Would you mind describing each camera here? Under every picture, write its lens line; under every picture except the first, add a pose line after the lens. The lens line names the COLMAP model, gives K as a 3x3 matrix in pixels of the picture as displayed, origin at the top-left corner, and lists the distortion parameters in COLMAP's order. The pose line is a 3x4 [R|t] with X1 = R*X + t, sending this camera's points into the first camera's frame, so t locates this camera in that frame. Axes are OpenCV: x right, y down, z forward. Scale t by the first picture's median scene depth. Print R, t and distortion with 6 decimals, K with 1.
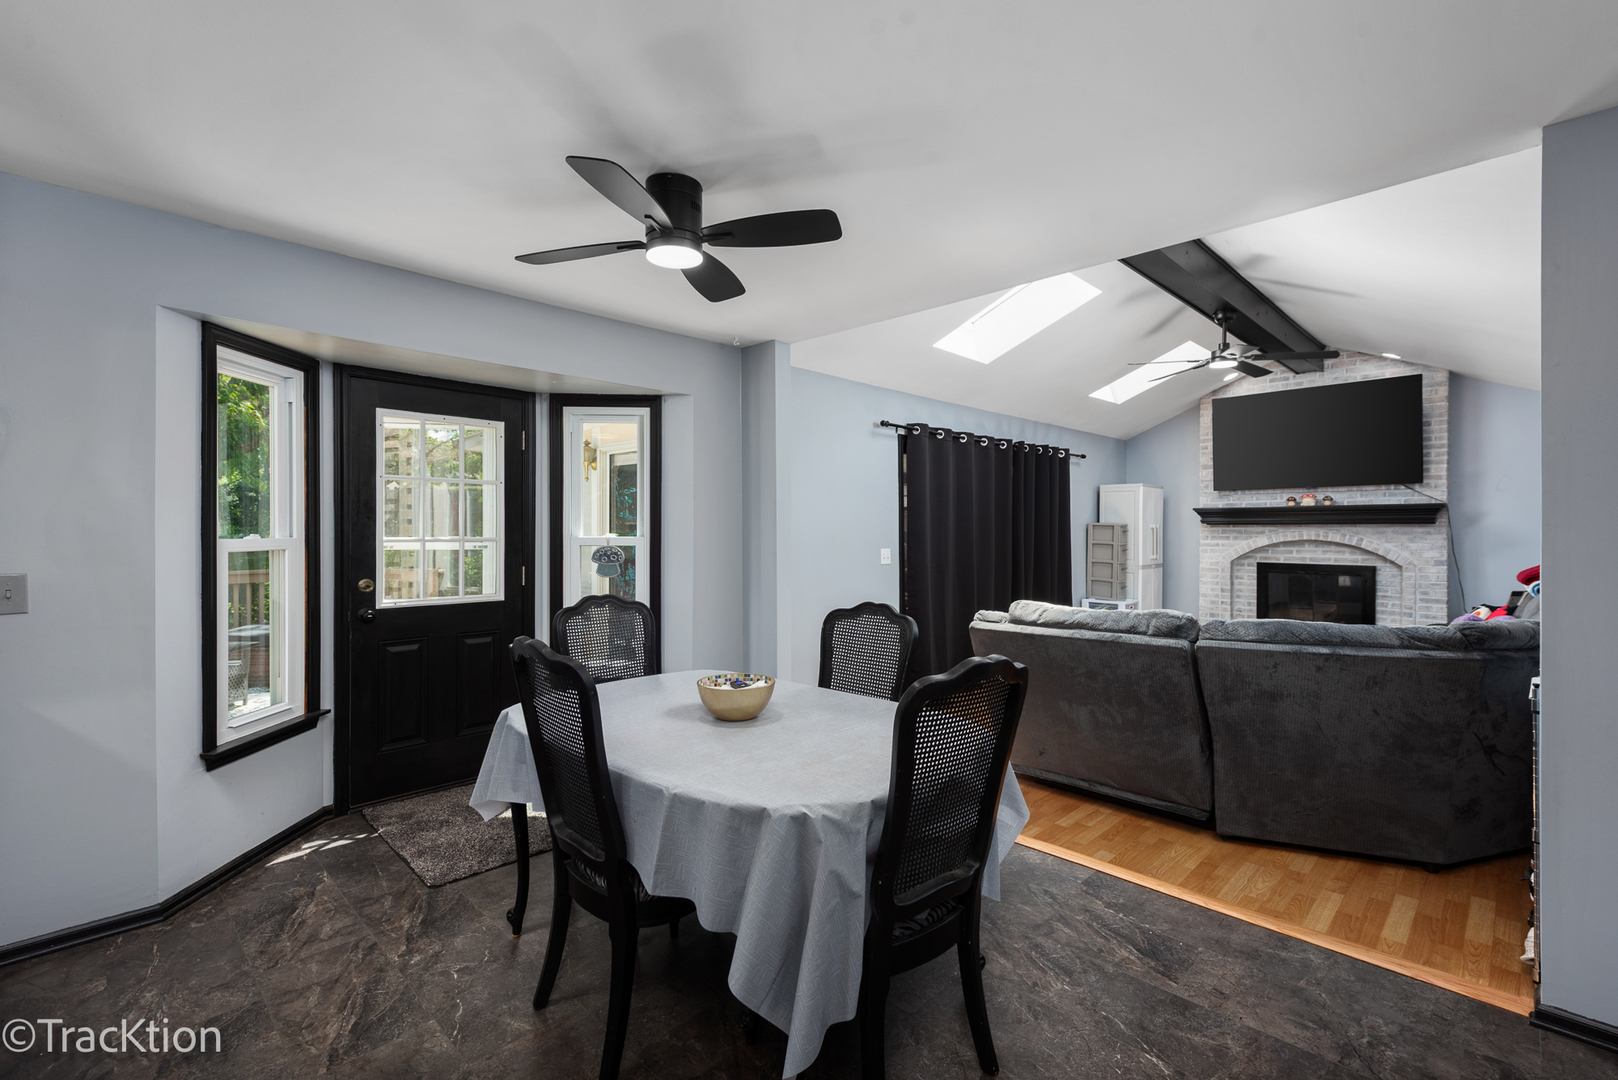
lens RADIAL K [[729.7, 0, 813.8], [0, 729.7, 530.6], [0, 0, 1]] dist [0.016364, -0.002100]
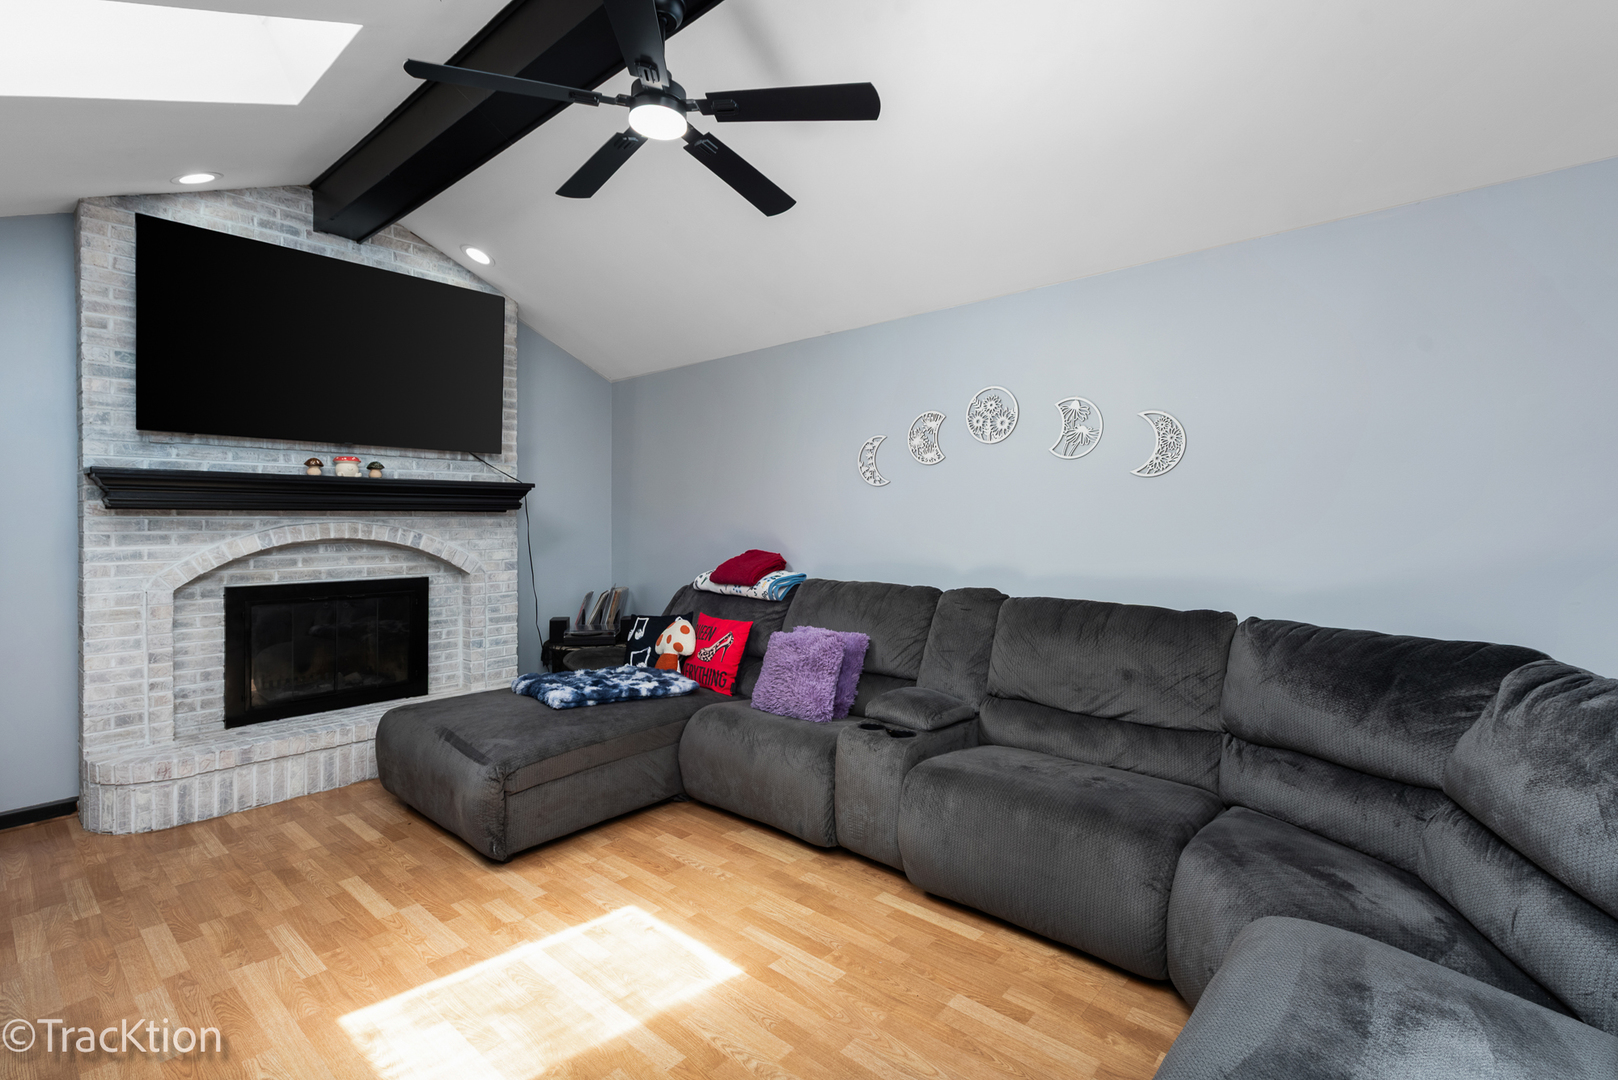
lens RADIAL K [[729.7, 0, 805.6], [0, 729.7, 525.9], [0, 0, 1]] dist [0.016364, -0.002100]
pose [[-0.051352, -0.006952, 0.998656, 0.101835], [0.004085, 0.999966, 0.007172, 0.000345], [-0.998672, 0.004447, -0.051322, 0.675528]]
